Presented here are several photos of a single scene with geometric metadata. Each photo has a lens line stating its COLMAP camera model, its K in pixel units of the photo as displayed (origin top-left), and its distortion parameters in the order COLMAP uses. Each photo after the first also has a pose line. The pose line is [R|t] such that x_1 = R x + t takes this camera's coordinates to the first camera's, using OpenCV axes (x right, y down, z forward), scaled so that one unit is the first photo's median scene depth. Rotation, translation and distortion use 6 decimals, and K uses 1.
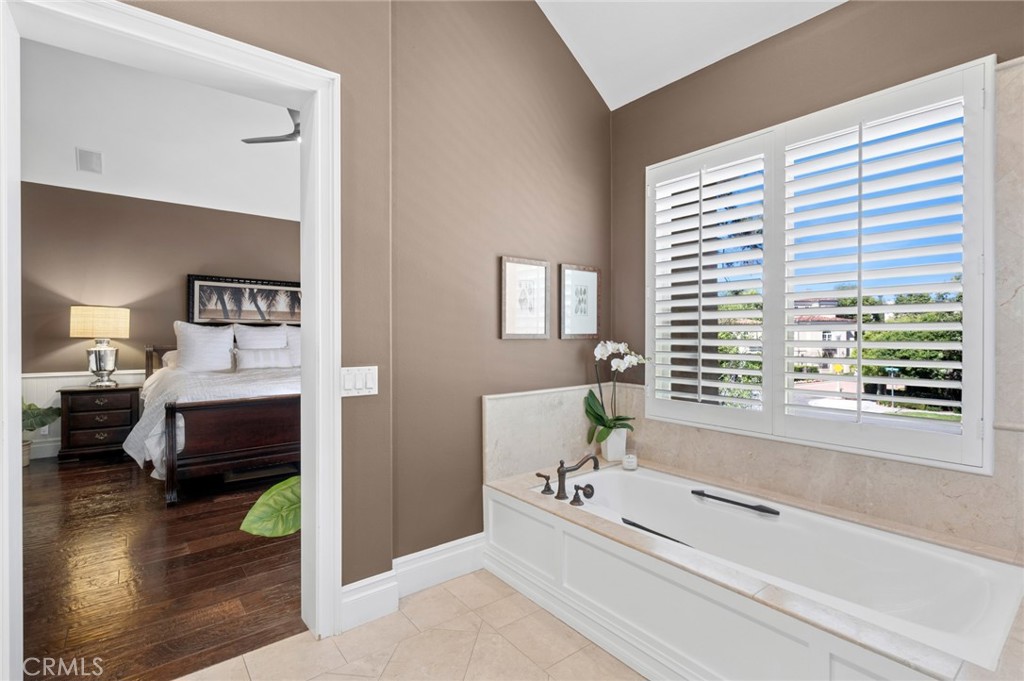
lens RADIAL K [[476.6, 0, 510.6], [0, 476.6, 336.1], [0, 0, 1]] dist [-0.002918, -0.000025]
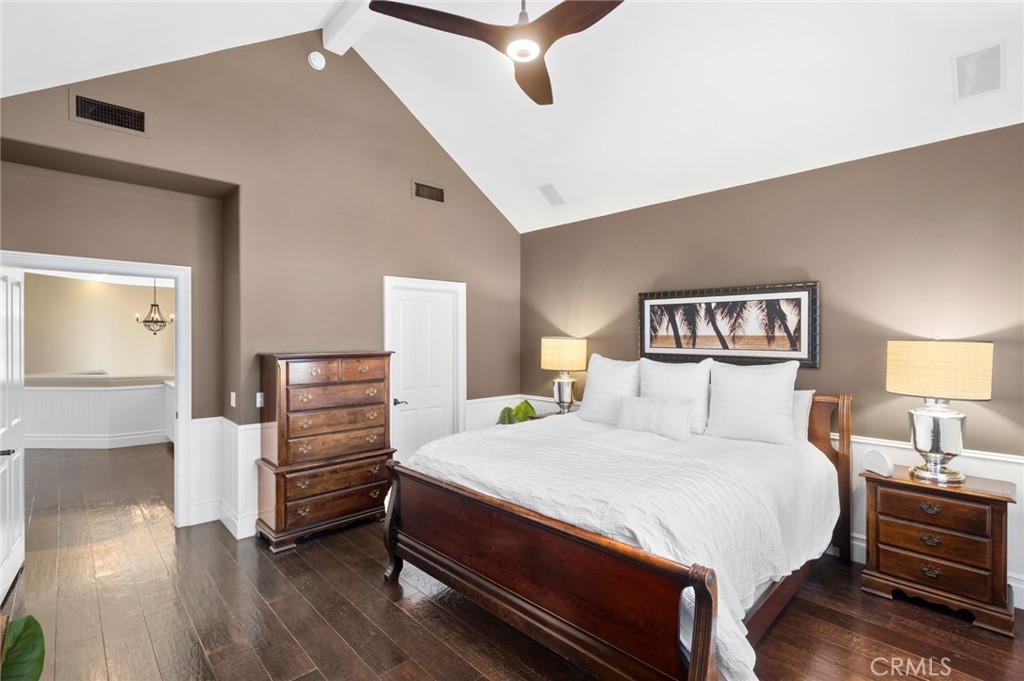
lens RADIAL K [[476.6, 0, 512.1], [0, 476.6, 342.8], [0, 0, 1]] dist [-0.002918, -0.000025]
pose [[0.108253, 0.002578, -0.994120, 0.095698], [-0.007203, 0.999972, 0.001809, -0.043262], [0.994097, 0.006964, 0.108268, 0.663206]]
